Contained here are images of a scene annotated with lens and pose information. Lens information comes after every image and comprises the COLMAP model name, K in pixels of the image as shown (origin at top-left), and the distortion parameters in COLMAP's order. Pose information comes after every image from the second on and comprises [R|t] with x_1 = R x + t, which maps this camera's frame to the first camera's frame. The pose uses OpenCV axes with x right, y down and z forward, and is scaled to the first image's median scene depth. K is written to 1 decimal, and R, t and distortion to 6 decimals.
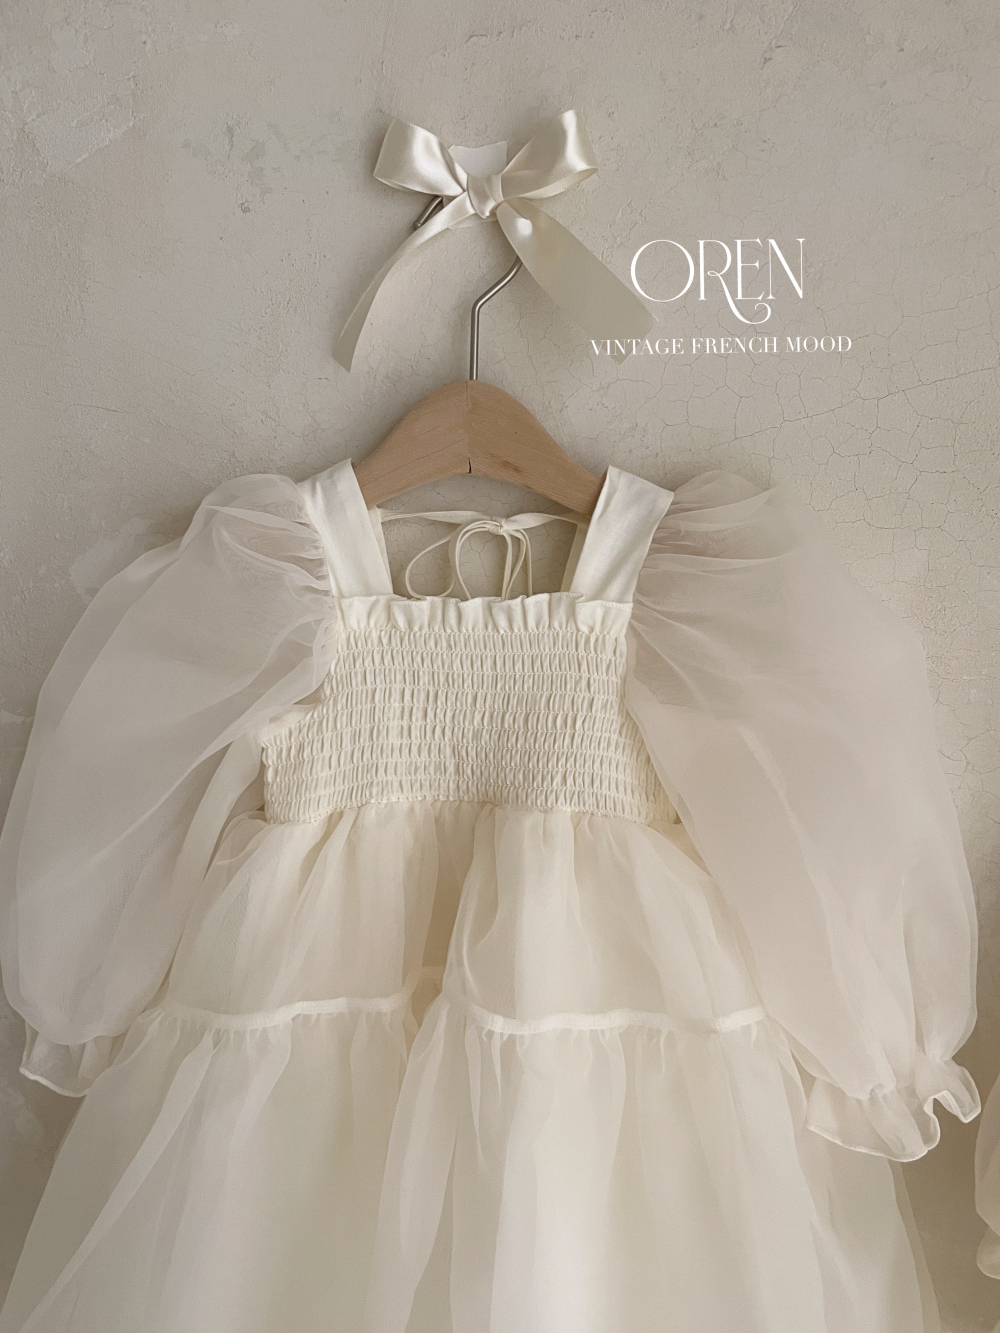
lens RADIAL K [[1034.5, 0, 504.5], [0, 1034.5, 677.4], [0, 0, 1]] dist [0.032899, -0.033241]
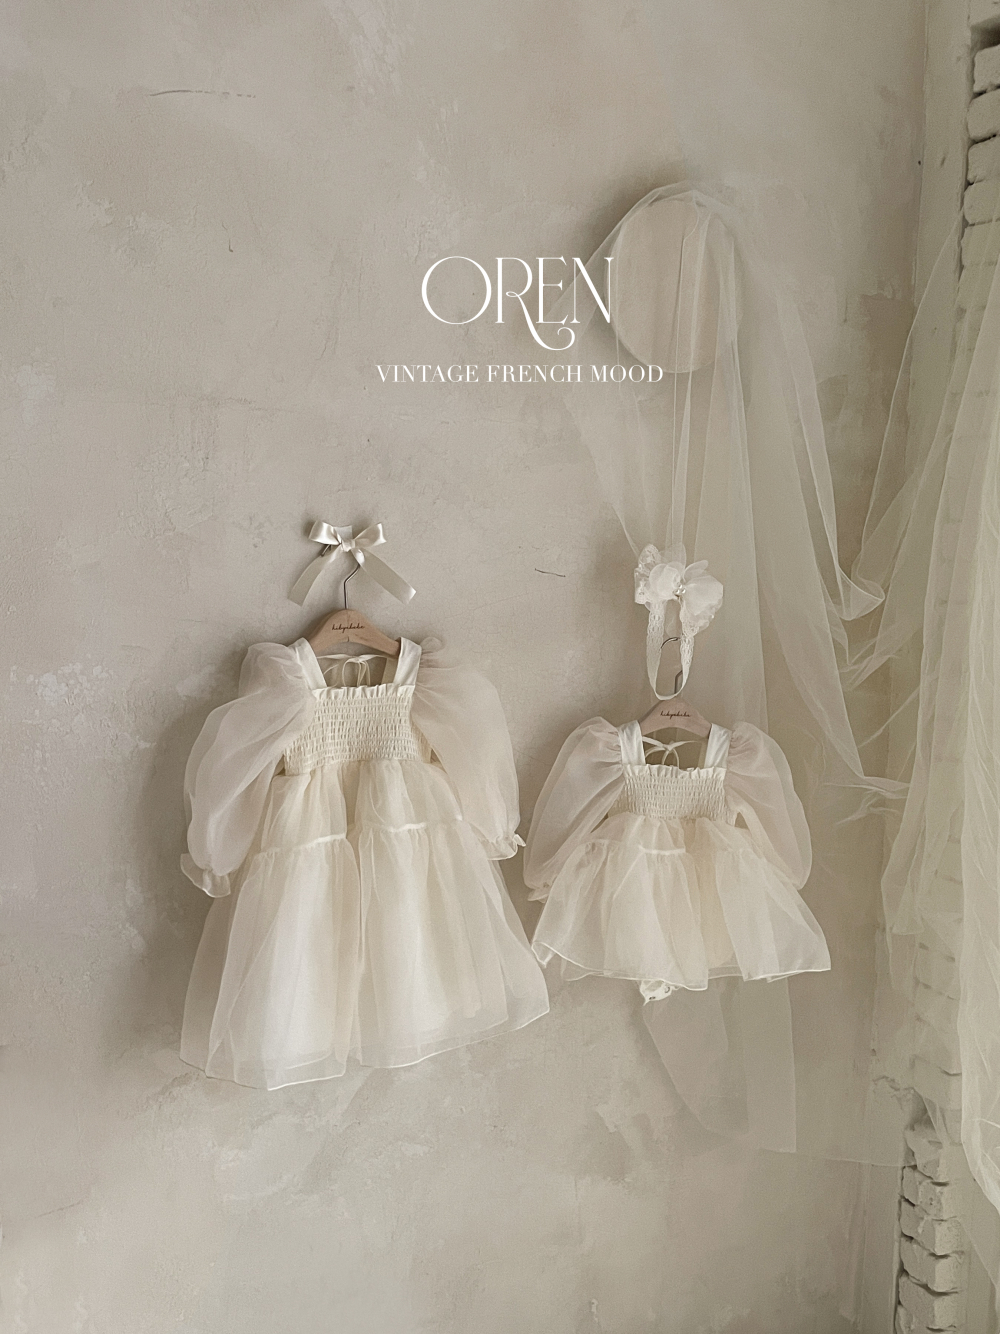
lens RADIAL K [[1222.4, 0, 508.5], [0, 1222.4, 660.6], [0, 0, 1]] dist [0.047636, -0.033135]
pose [[0.857376, -0.061996, 0.510944, -1.363457], [0.091520, 0.995263, -0.032811, -0.001429], [-0.506489, 0.074893, 0.858988, -2.054336]]
